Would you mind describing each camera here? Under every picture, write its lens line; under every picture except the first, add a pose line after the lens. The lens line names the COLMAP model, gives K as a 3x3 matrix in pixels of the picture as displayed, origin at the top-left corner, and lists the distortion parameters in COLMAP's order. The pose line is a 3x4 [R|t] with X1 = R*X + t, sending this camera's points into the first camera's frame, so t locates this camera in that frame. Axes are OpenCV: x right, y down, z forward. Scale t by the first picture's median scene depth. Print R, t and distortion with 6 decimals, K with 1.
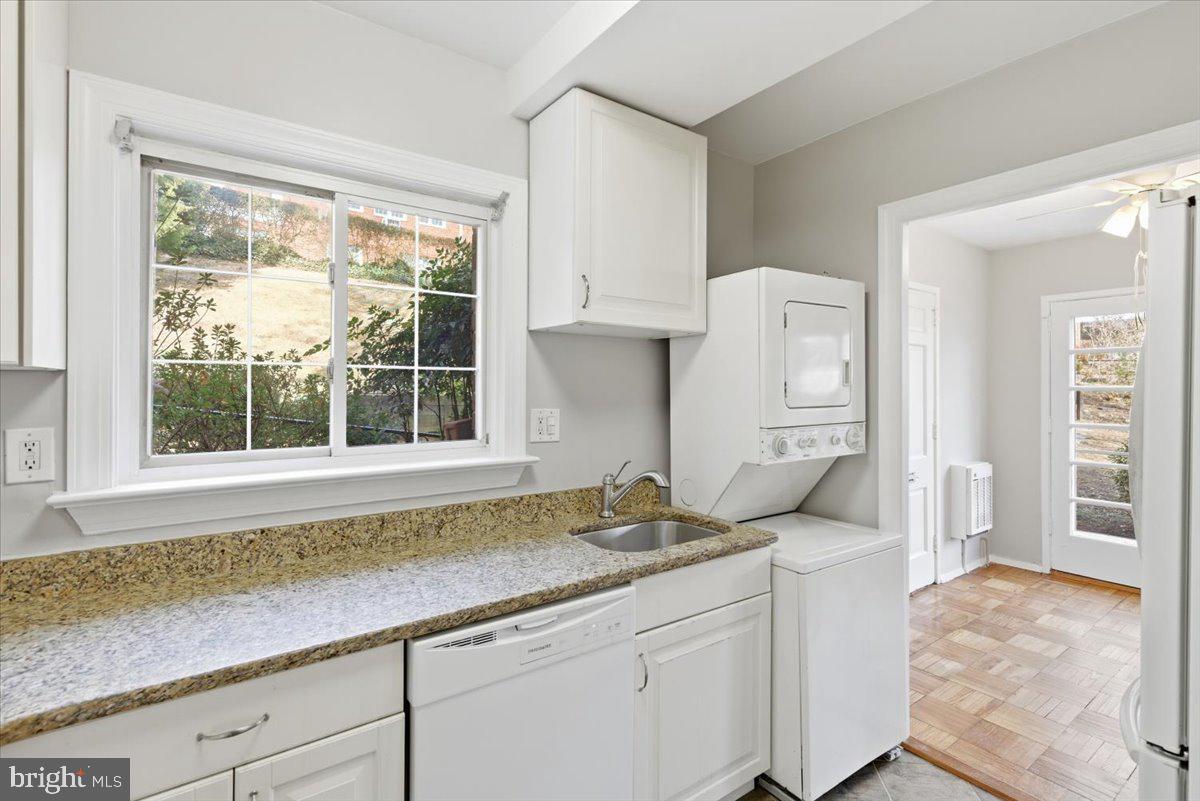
lens RADIAL K [[556.4, 0, 601.3], [0, 556.4, 388.4], [0, 0, 1]] dist [-0.000634, -0.000059]
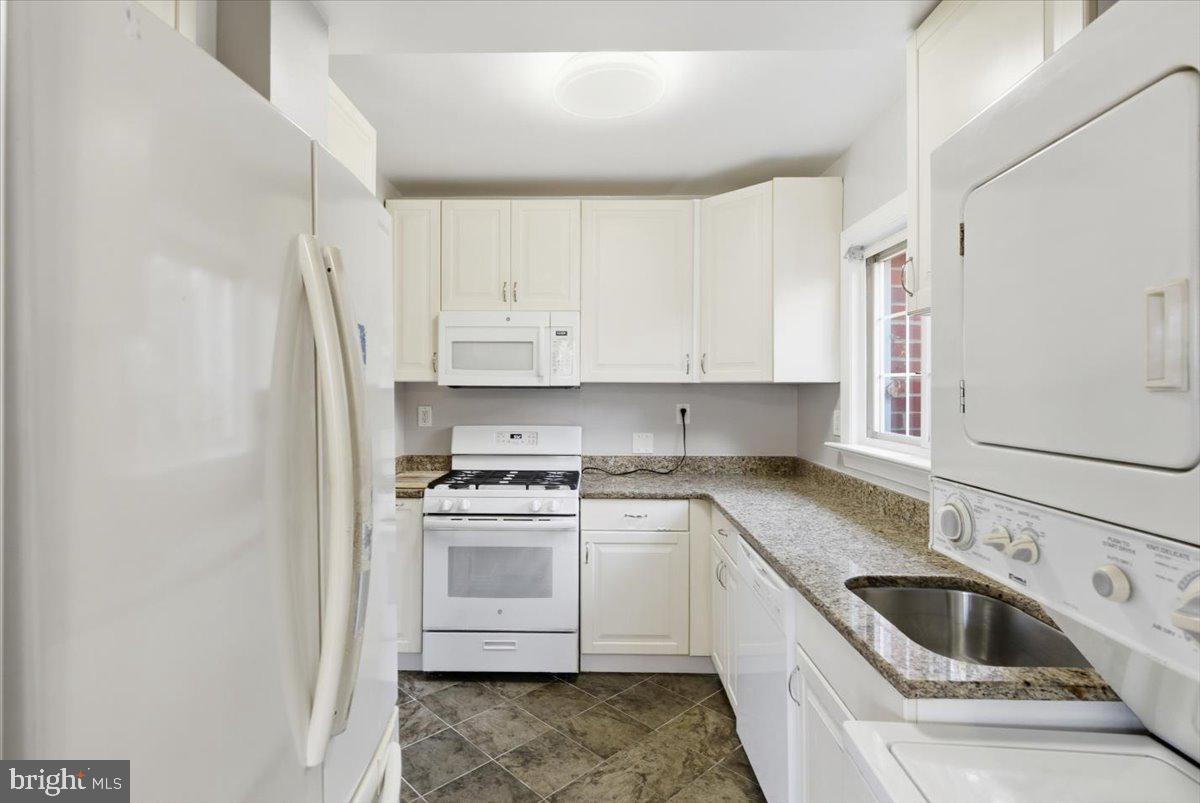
lens RADIAL K [[556.4, 0, 601.3], [0, 556.4, 389.4], [0, 0, 1]] dist [-0.000634, -0.000059]
pose [[-0.573412, -0.002887, -0.819262, 1.145252], [-0.004082, 0.999991, -0.000667, -0.003815], [0.819257, 0.002962, -0.573419, 1.371068]]
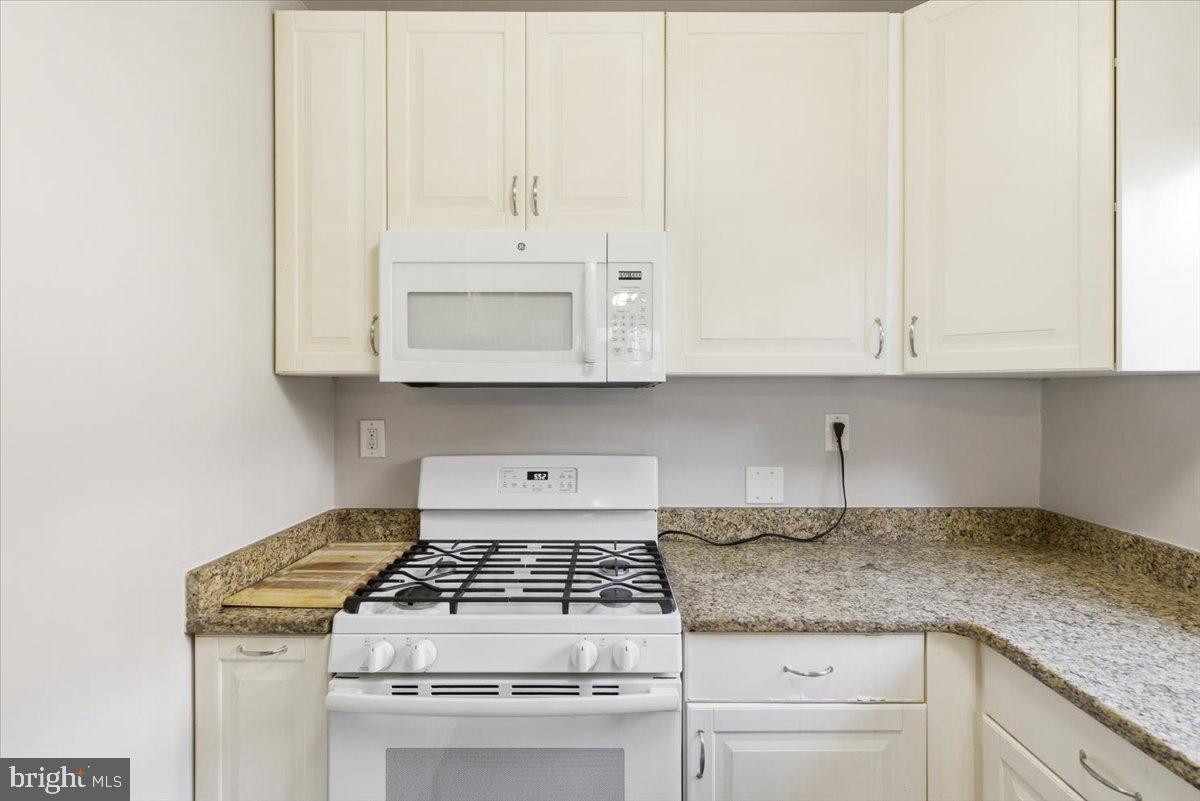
lens RADIAL K [[552.0, 0, 624.2], [0, 552.0, 390.4], [0, 0, 1]] dist [0.003030, 0.000409]
pose [[-0.562205, 0.001348, -0.826997, 0.348626], [0.000072, 0.999999, 0.001581, -0.003412], [0.826998, 0.000829, -0.562204, 0.593368]]
